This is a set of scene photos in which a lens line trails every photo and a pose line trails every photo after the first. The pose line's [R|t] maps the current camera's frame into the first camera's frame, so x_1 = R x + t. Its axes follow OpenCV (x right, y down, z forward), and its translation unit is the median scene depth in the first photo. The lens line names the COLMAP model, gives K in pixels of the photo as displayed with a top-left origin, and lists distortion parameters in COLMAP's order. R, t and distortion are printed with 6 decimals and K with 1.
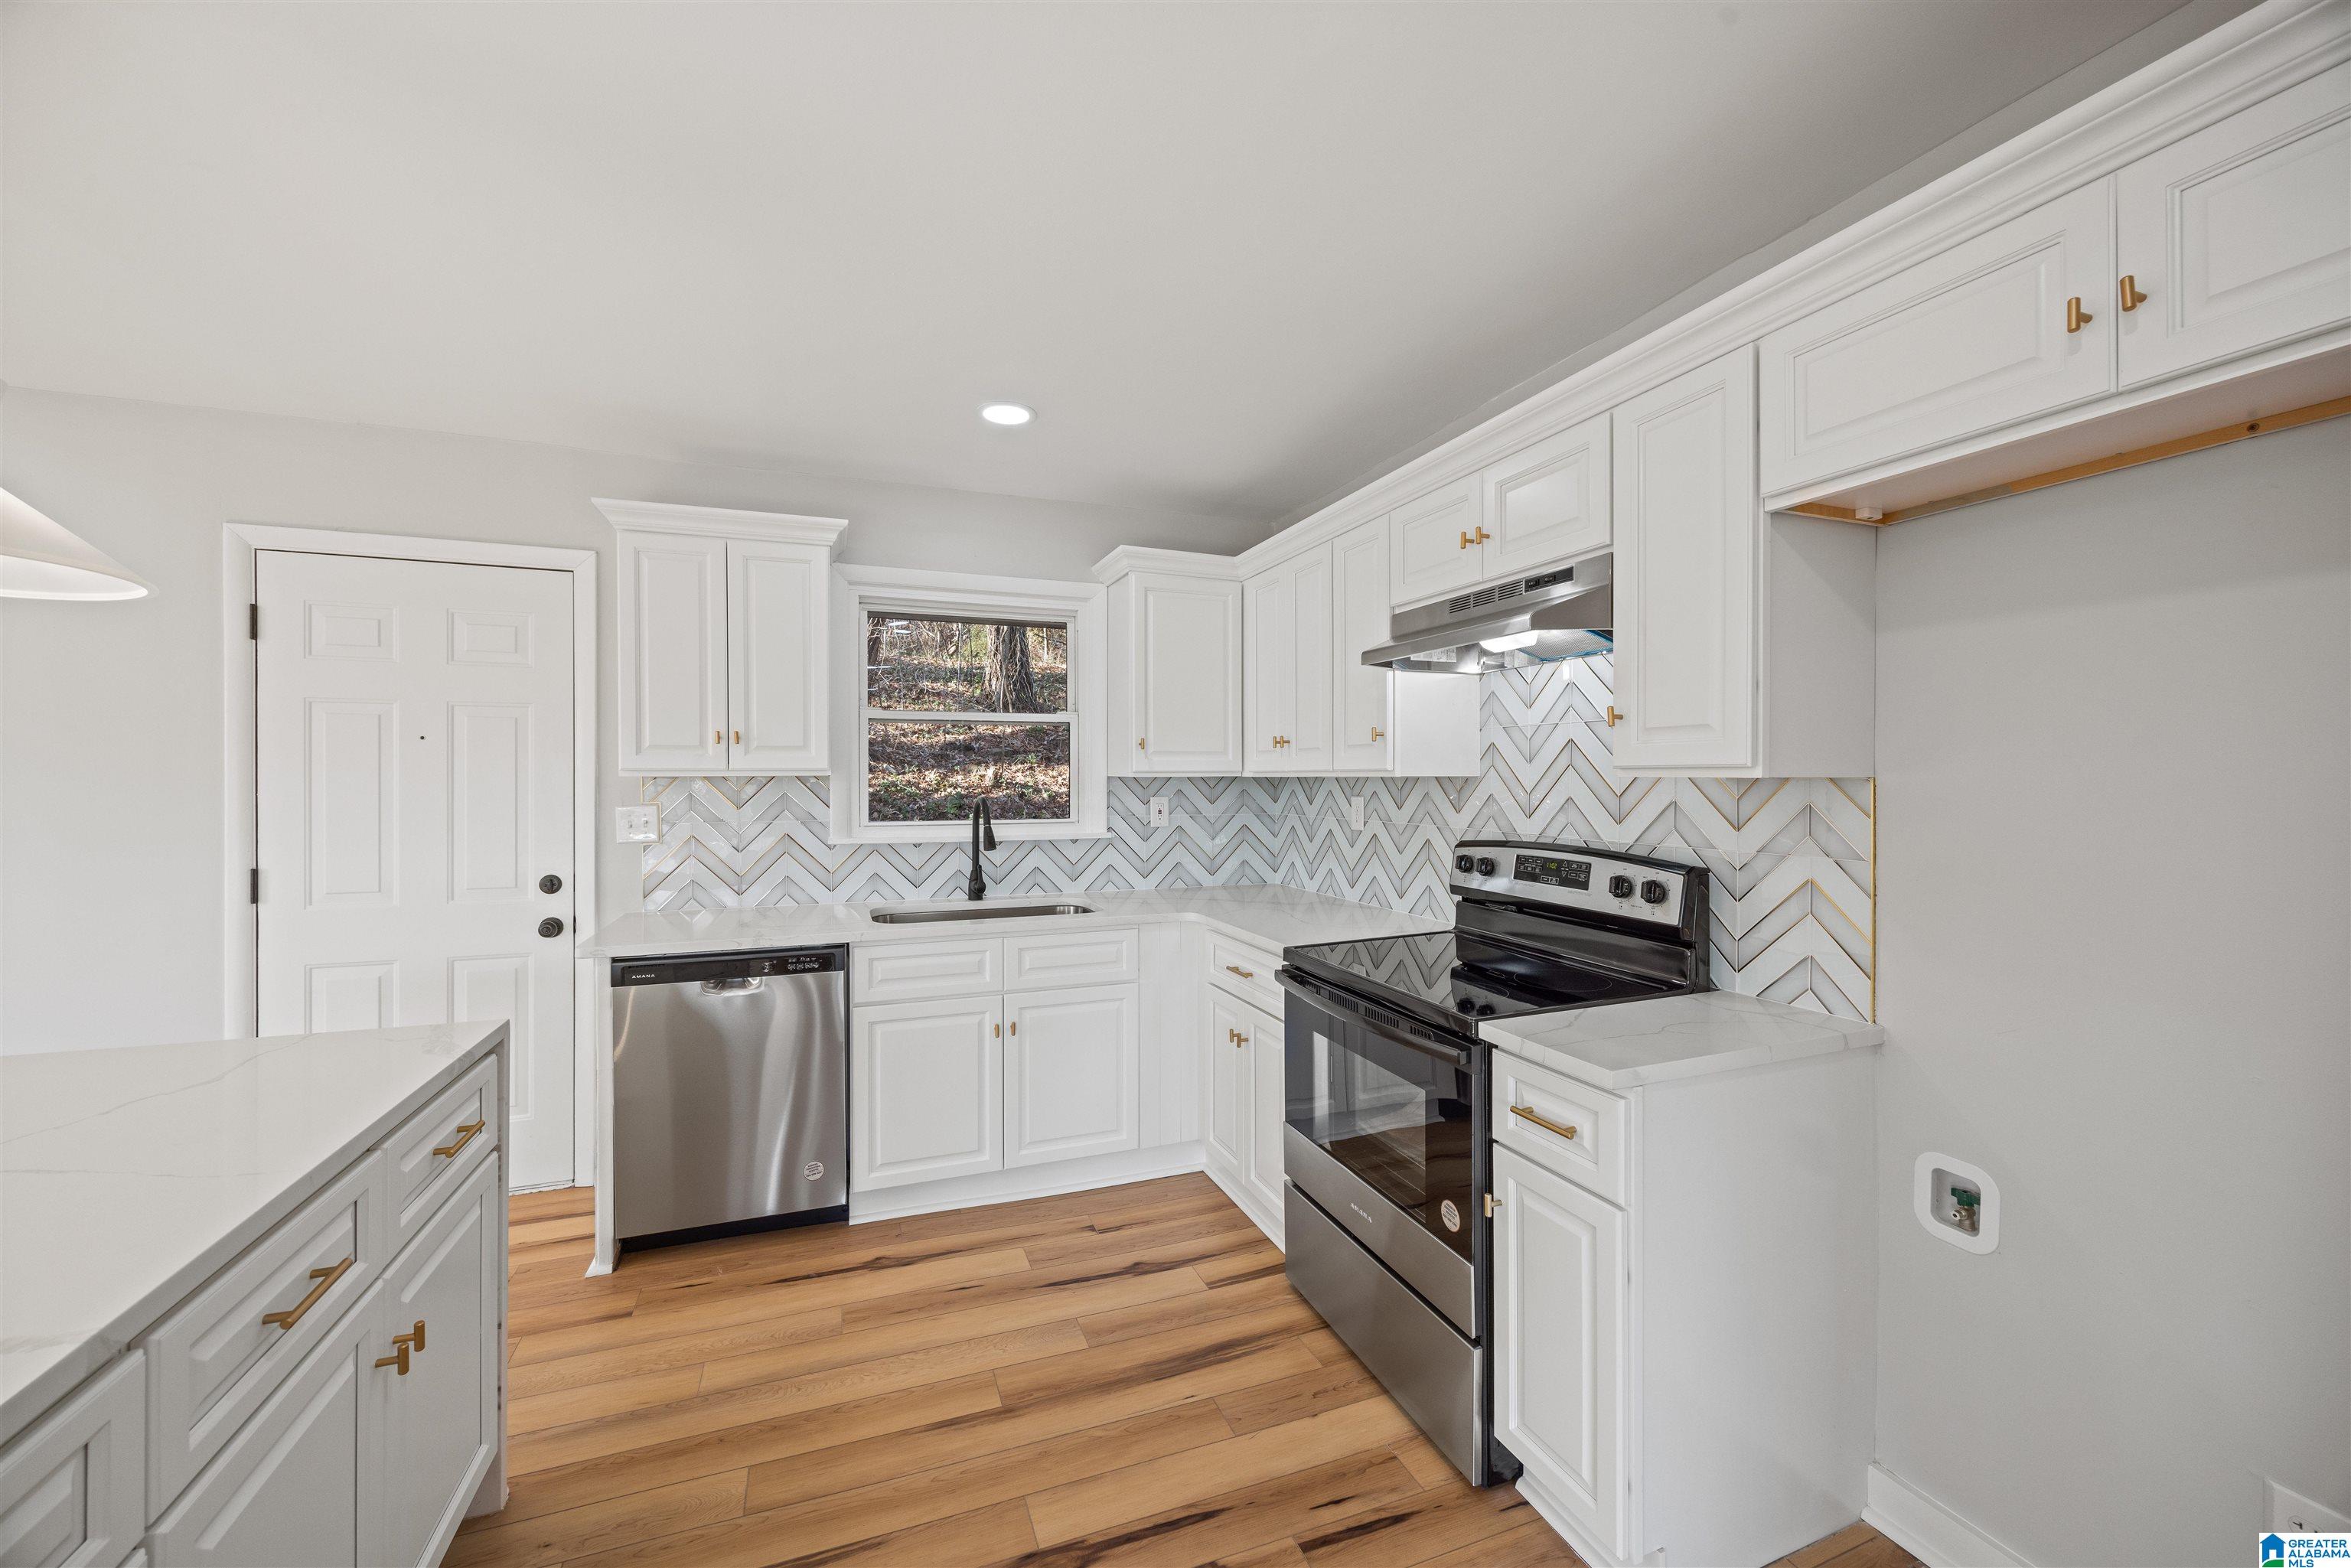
lens RADIAL K [[914.5, 0, 1174.6], [0, 914.5, 776.4], [0, 0, 1]] dist [0.000563, 0.000057]
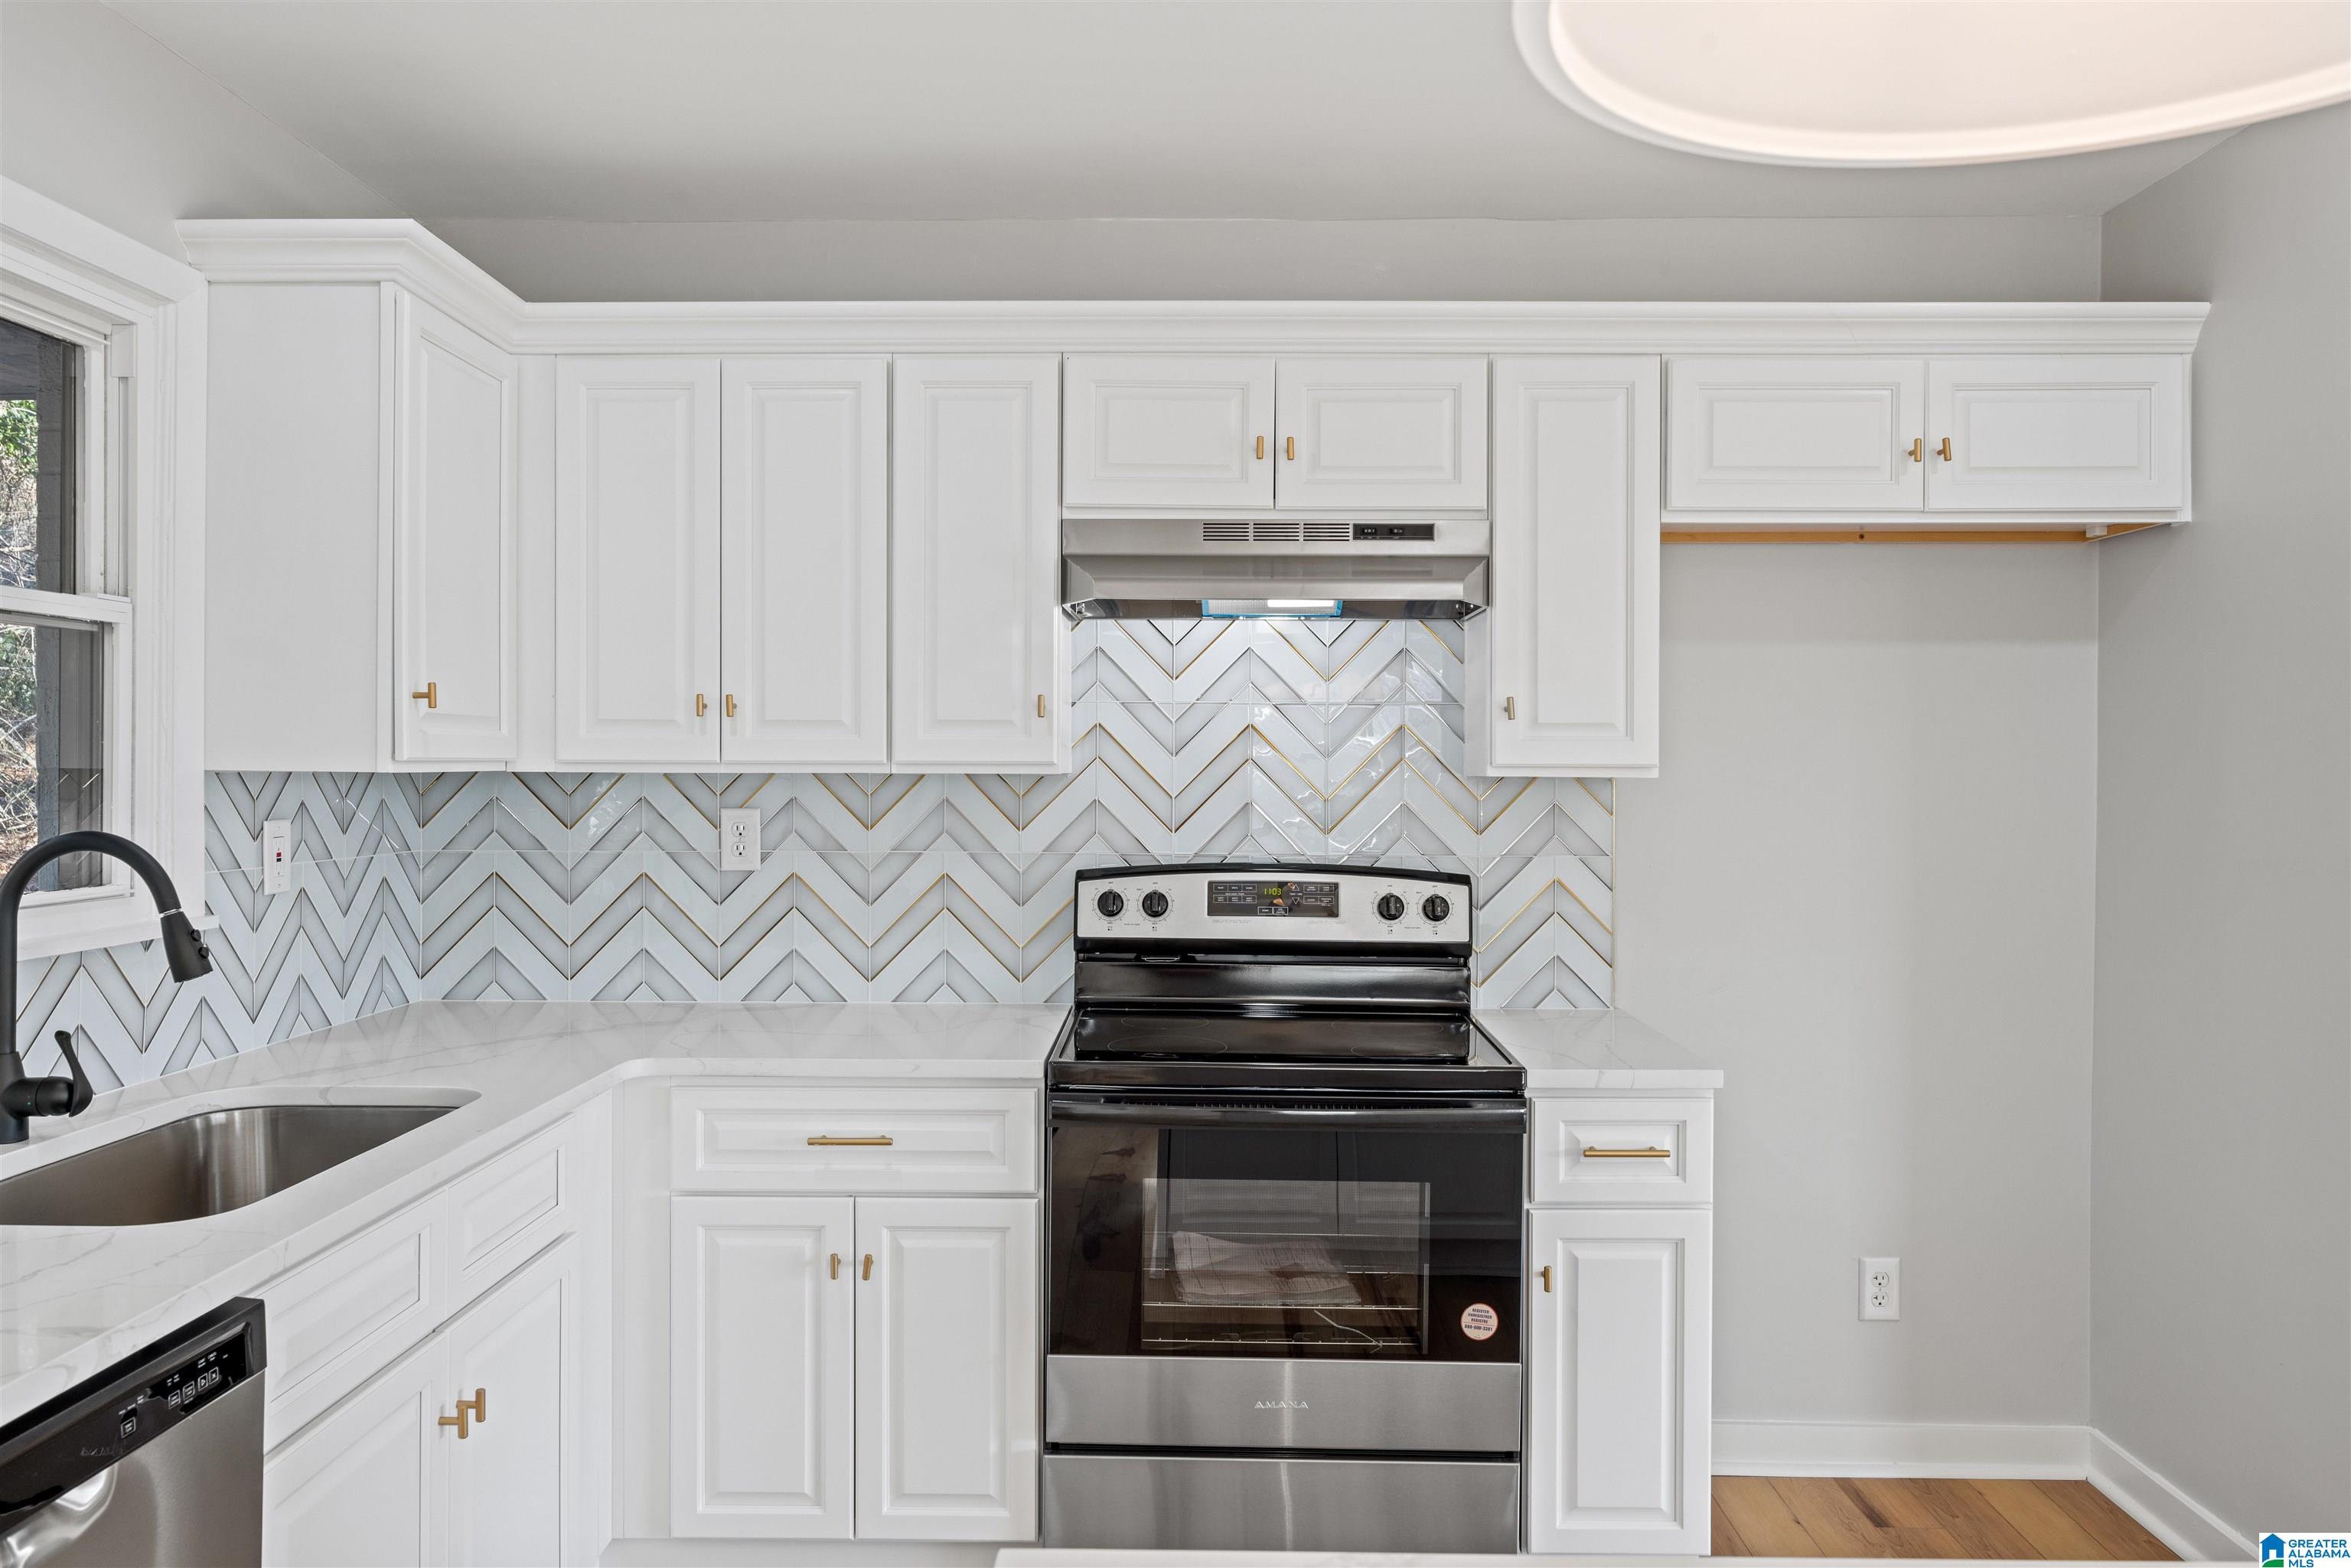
lens RADIAL K [[1716.4, 0, 1175.4], [0, 1716.4, 782.1], [0, 0, 1]] dist [-0.003171, -0.000514]
pose [[0.364171, -0.003113, 0.931327, -0.850235], [-0.004863, 0.999974, 0.005244, -0.000916], [-0.931320, -0.006438, 0.364146, 0.497418]]
